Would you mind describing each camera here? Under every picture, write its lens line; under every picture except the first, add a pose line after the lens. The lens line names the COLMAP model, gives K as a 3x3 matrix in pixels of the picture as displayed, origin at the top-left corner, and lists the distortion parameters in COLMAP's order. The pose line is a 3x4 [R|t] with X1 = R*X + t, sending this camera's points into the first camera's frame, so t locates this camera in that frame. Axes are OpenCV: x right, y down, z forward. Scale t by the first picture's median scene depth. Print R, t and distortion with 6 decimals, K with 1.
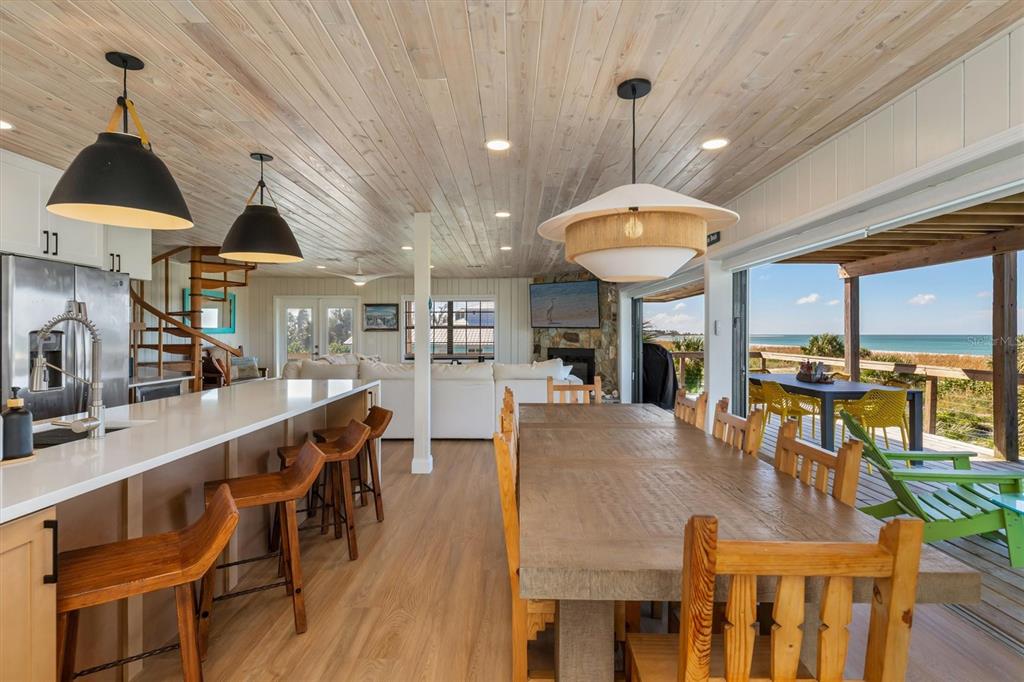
lens RADIAL K [[510.6, 0, 508.9], [0, 510.6, 342.1], [0, 0, 1]] dist [0.002498, -0.001450]
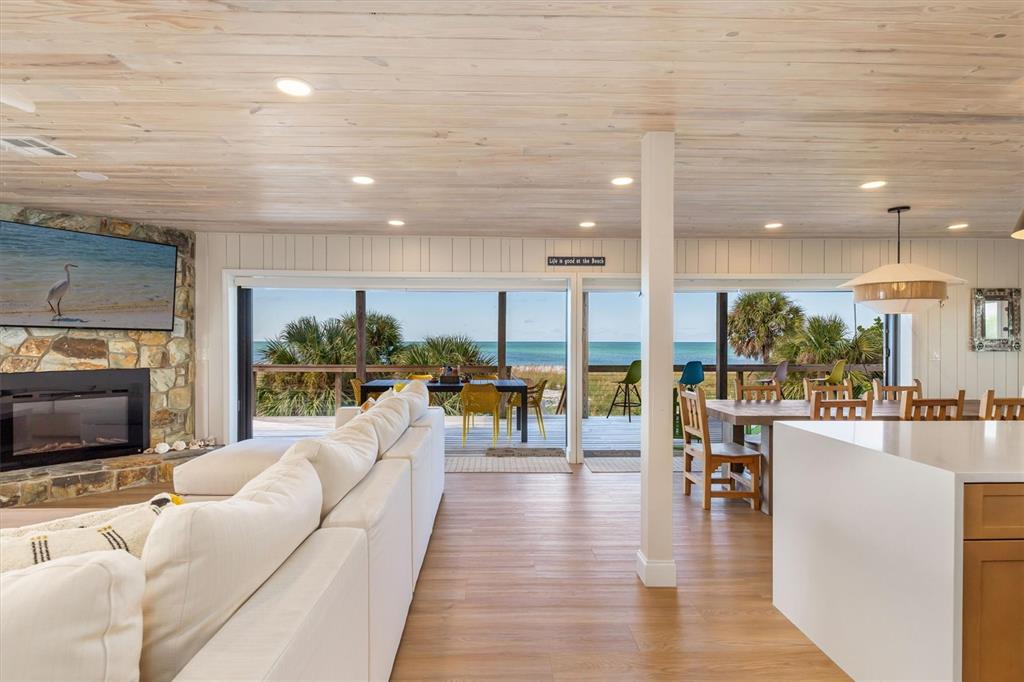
lens RADIAL K [[510.6, 0, 508.9], [0, 510.6, 342.1], [0, 0, 1]] dist [0.002498, -0.001450]
pose [[-0.039391, -0.003368, 0.999218, -0.398385], [0.012748, 0.999911, 0.003872, -0.012442], [-0.999143, 0.012891, -0.039345, 0.647447]]
